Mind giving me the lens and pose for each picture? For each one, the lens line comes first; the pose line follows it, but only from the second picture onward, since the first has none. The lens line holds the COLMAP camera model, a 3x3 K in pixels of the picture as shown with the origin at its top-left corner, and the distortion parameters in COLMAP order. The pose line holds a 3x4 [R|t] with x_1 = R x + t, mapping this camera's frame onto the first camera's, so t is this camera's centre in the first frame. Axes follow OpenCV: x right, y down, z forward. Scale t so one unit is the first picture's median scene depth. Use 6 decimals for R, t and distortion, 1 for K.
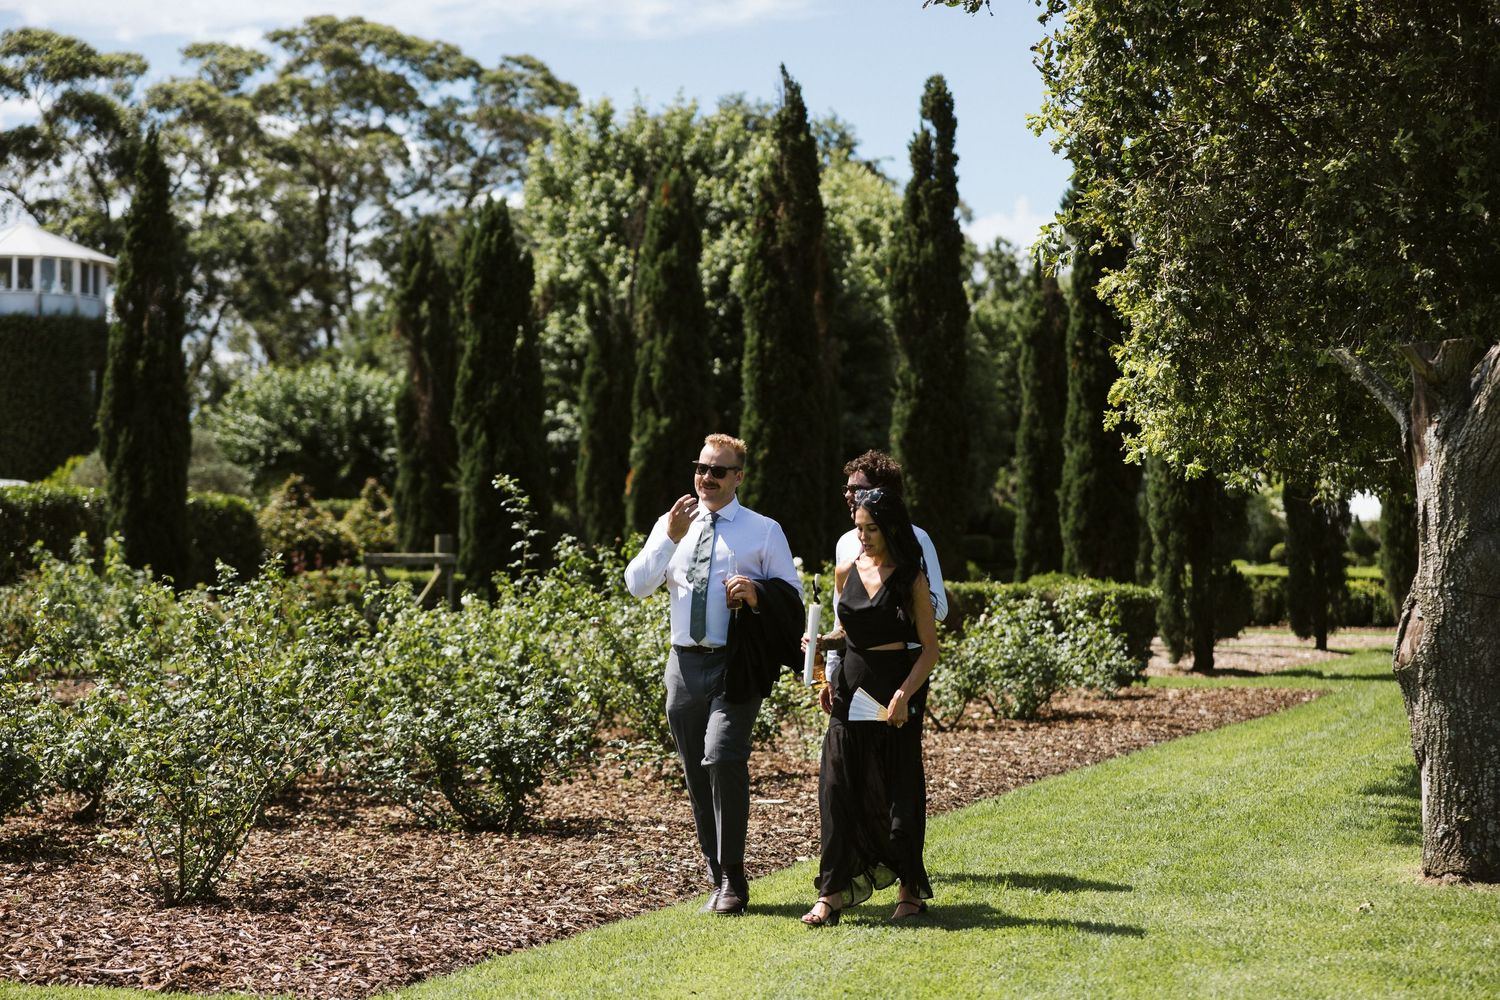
lens RADIAL K [[2917.5, 0, 751.5], [0, 2917.5, 501.5], [0, 0, 1]] dist [0.055471, 0.000000]
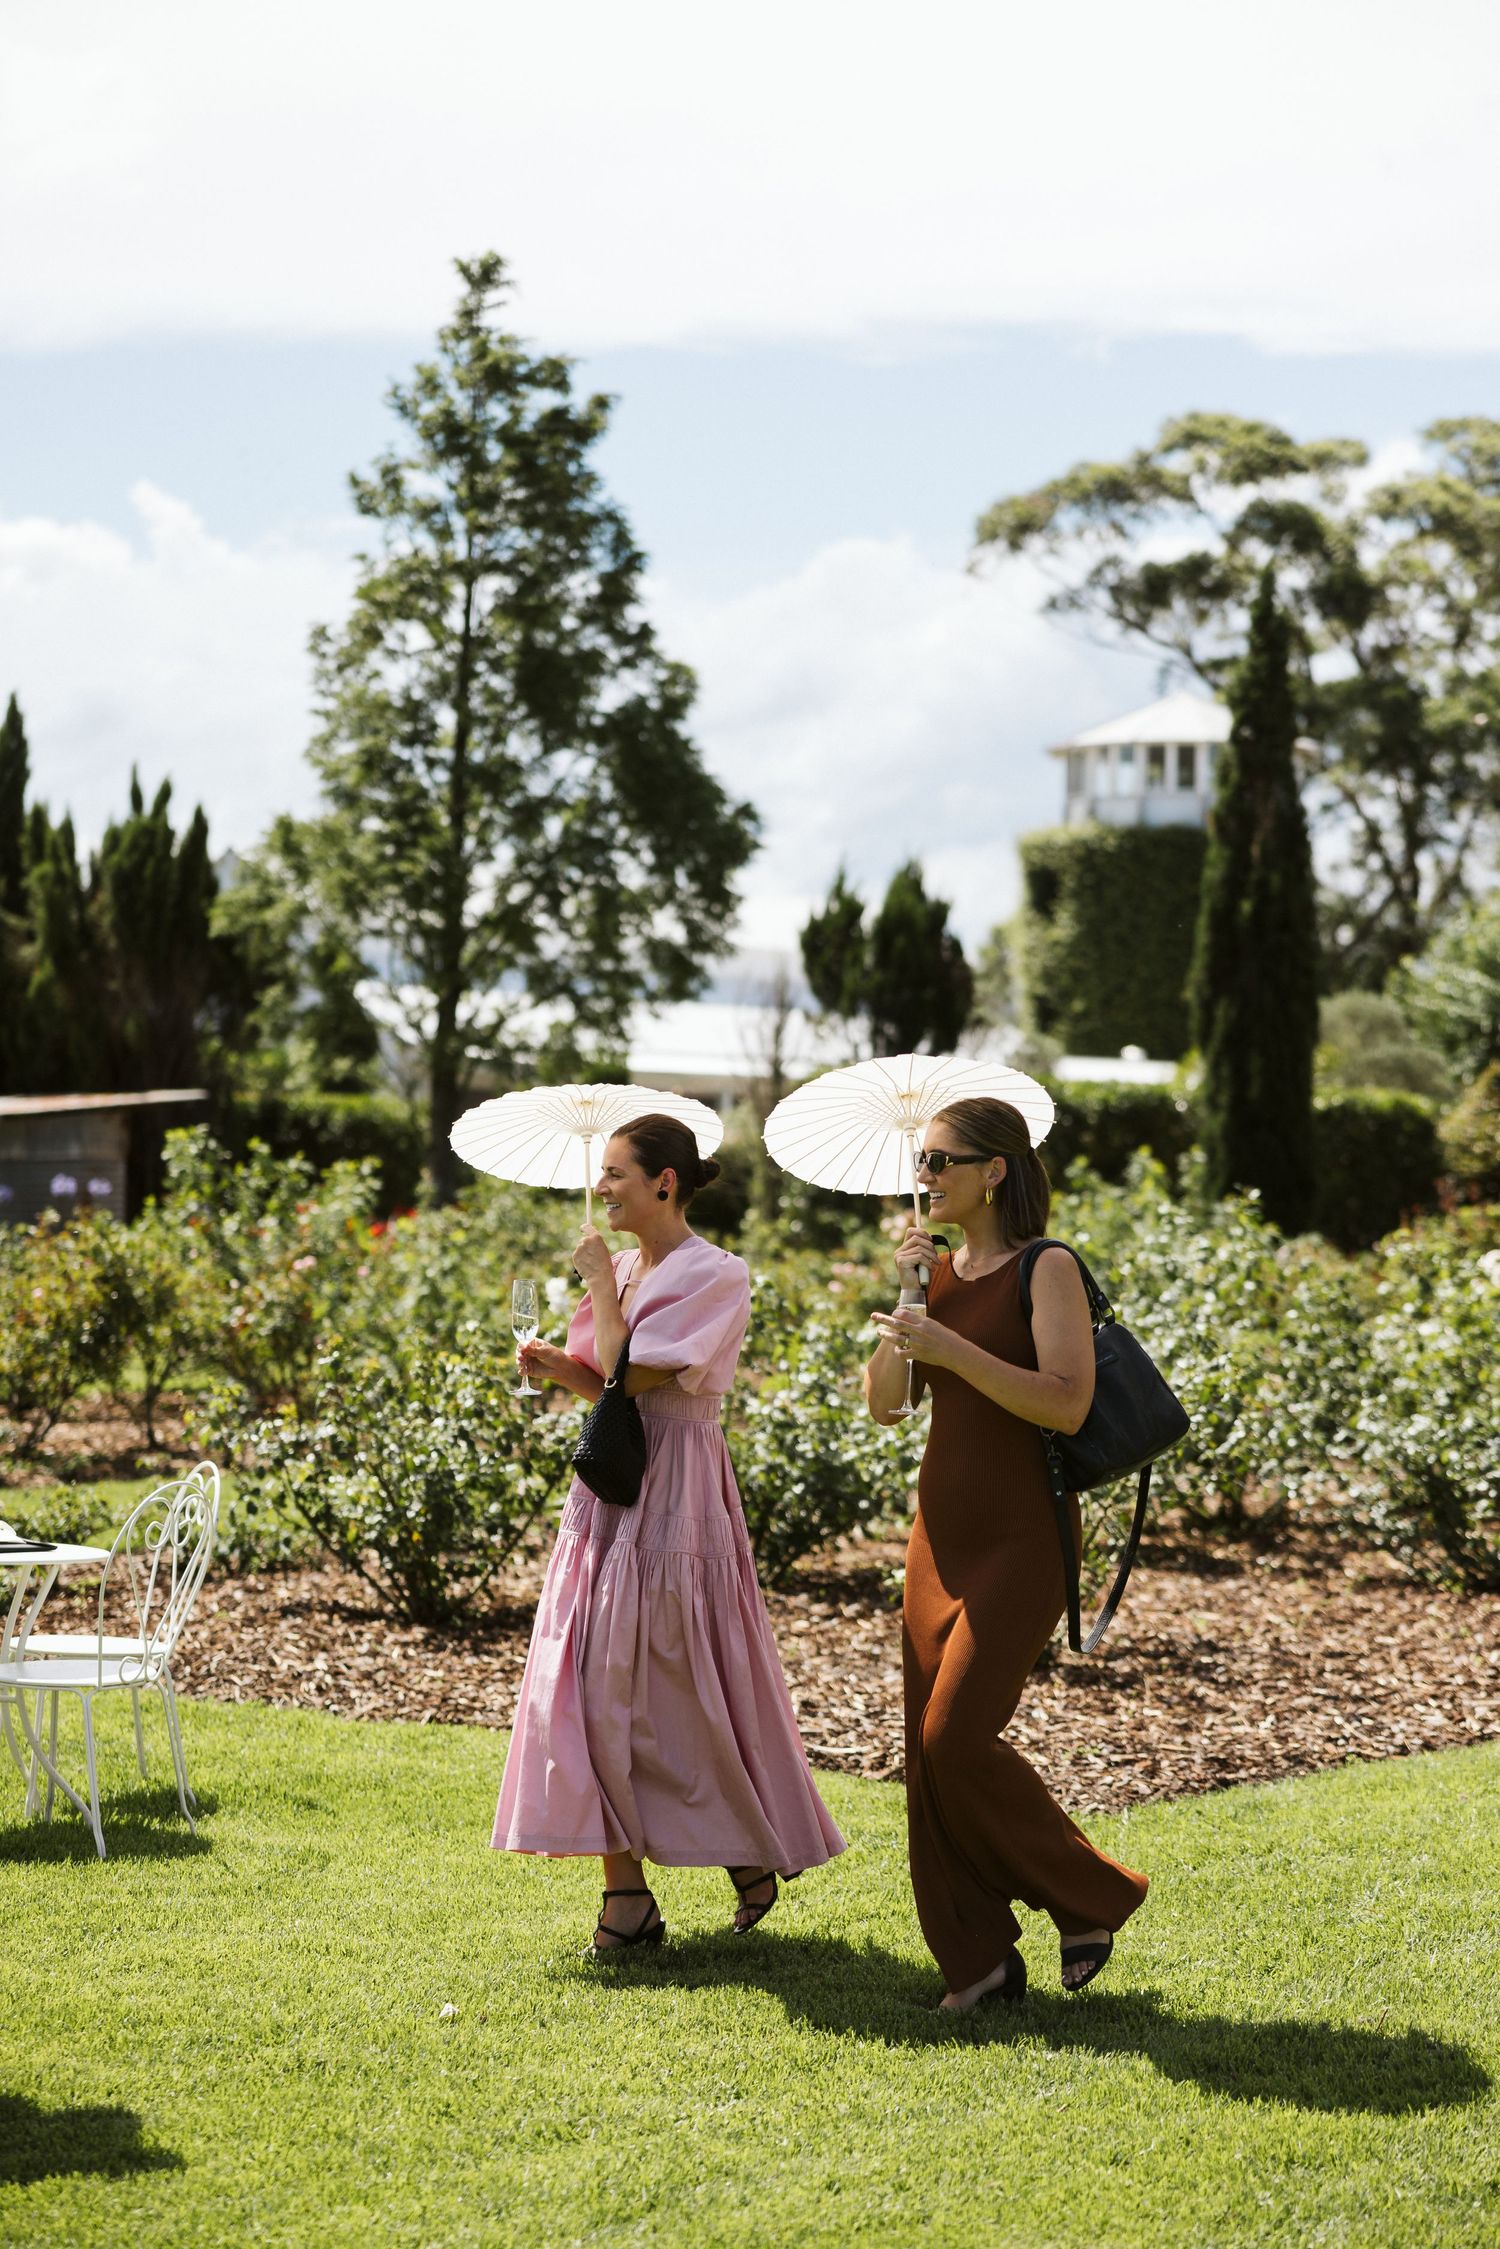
lens RADIAL K [[4374.3, 0, 771.6], [0, 4374.3, 1100.0], [0, 0, 1]] dist [0.055471, 0.000000]
pose [[0.938687, 0.007529, -0.344689, 0.018003], [-0.006805, 0.999971, 0.003311, -0.001353], [0.344704, -0.000763, 0.938711, -0.008088]]
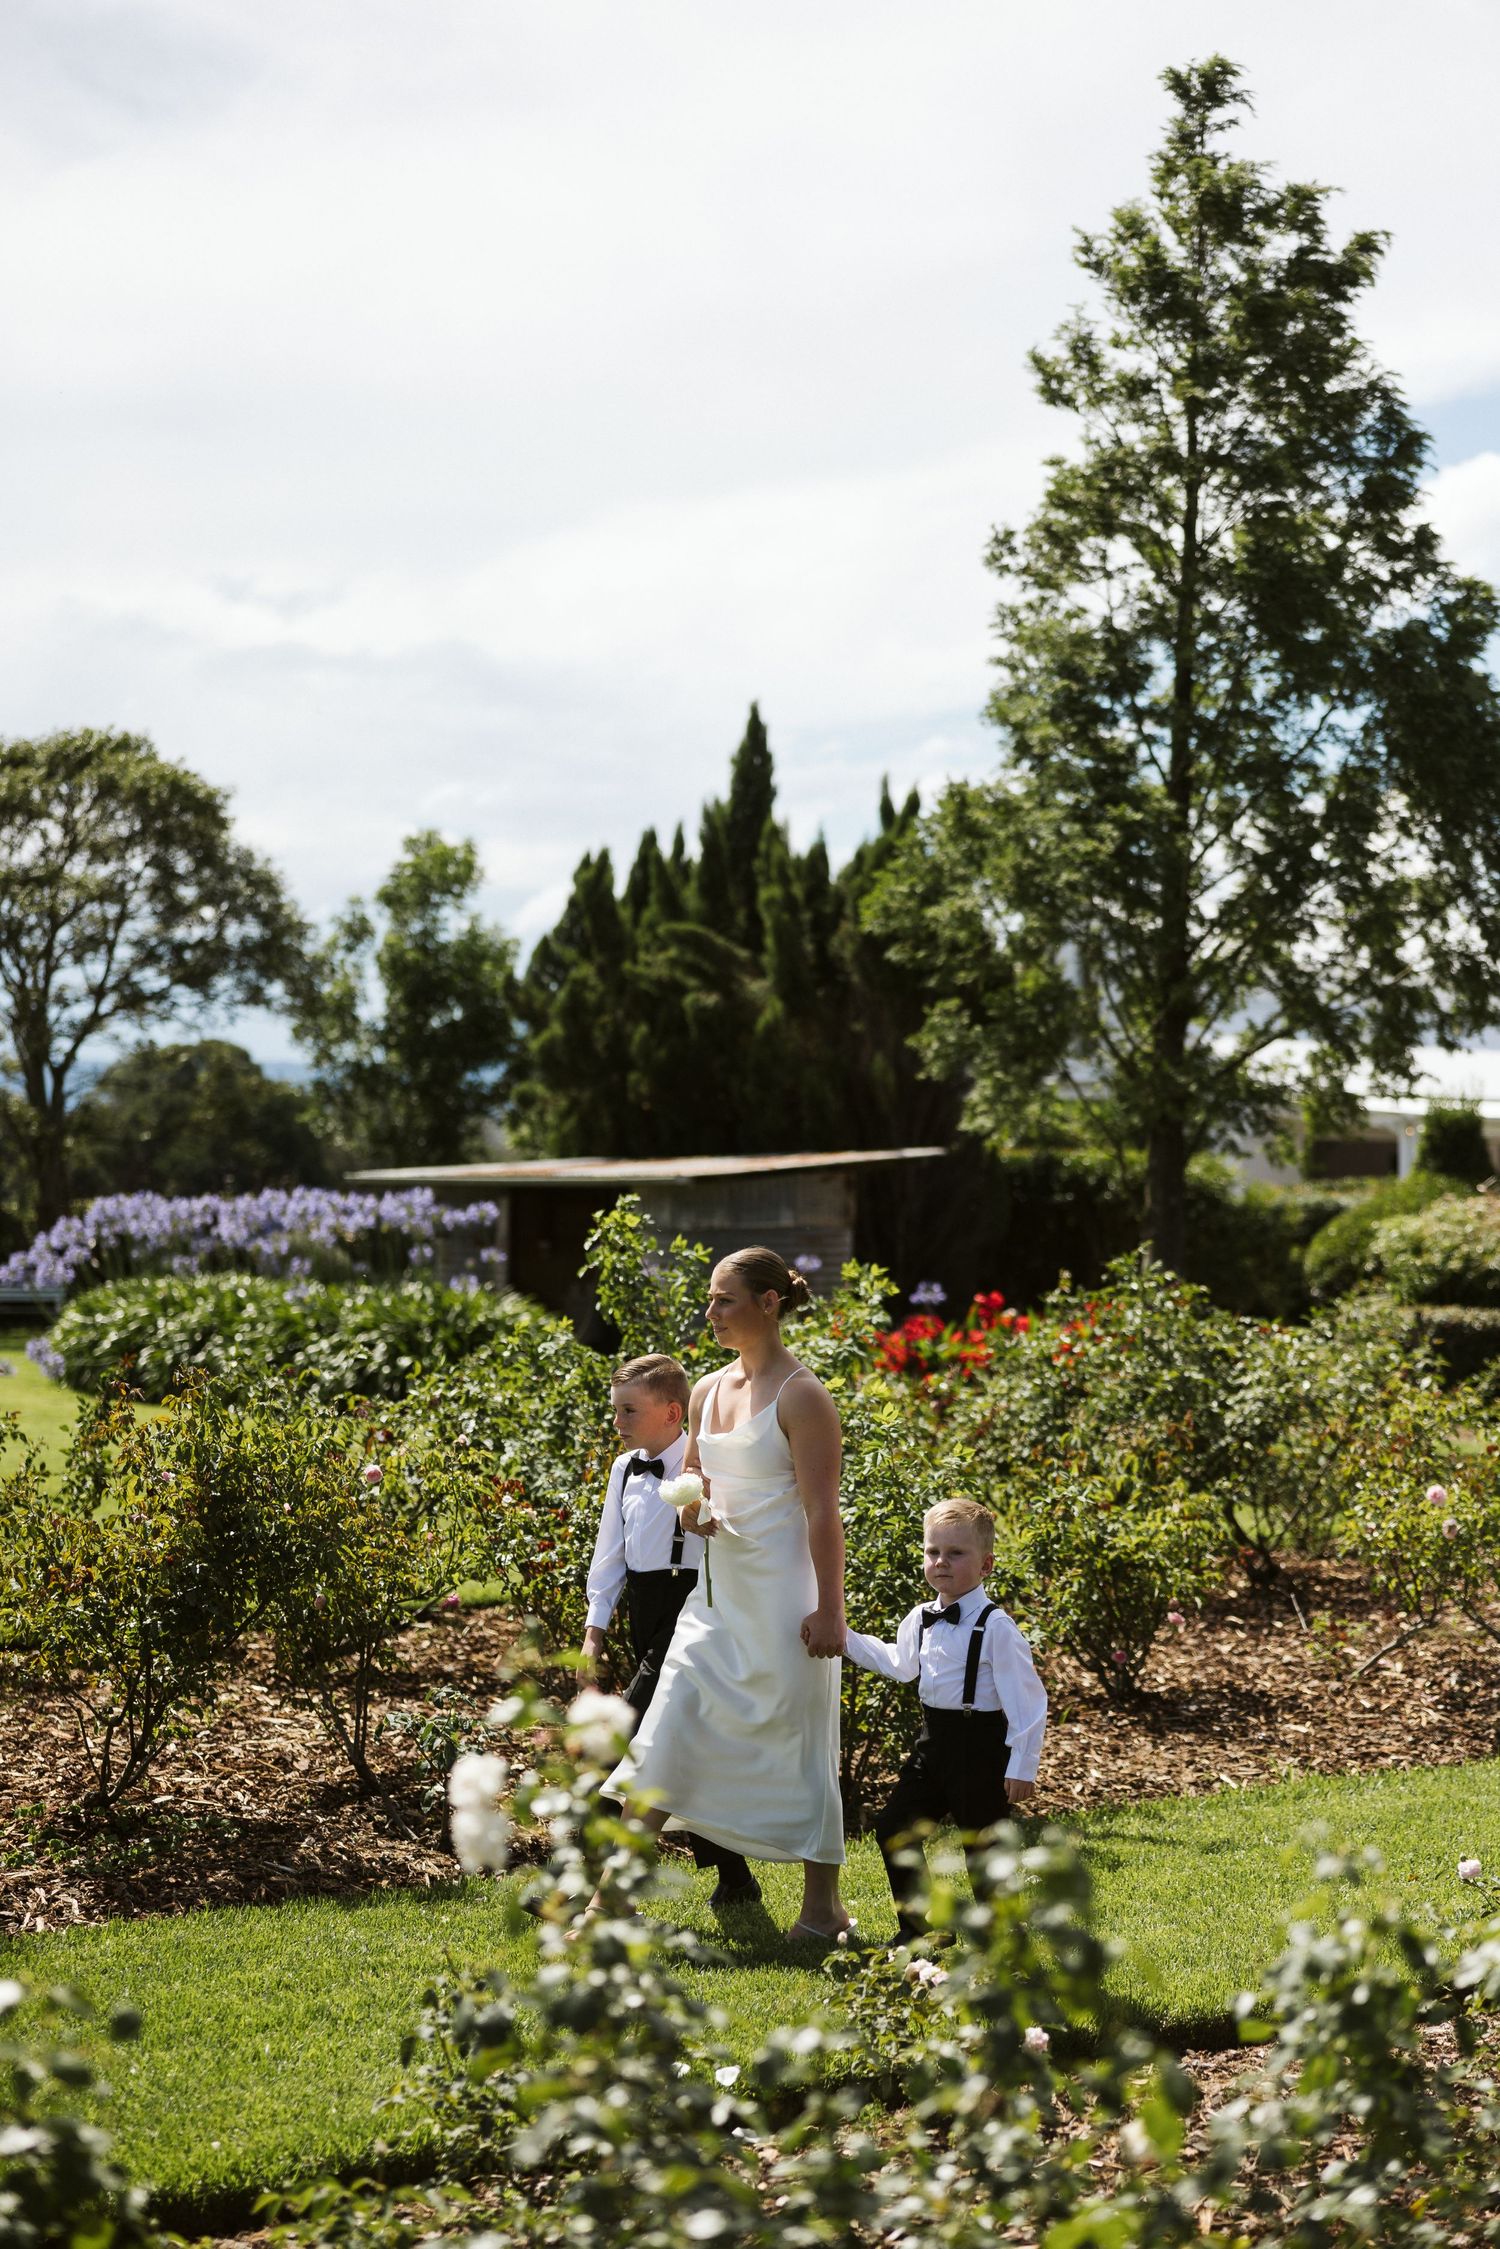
lens RADIAL K [[3814.6, 0, 731.9], [0, 3814.6, 1068.7], [0, 0, 1]] dist [-0.005073, 0.000000]
pose [[0.824117, -0.011673, -0.566300, -0.021802], [0.001708, 0.999834, -0.018124, -0.001205], [0.566417, 0.013969, 0.824000, 0.120661]]
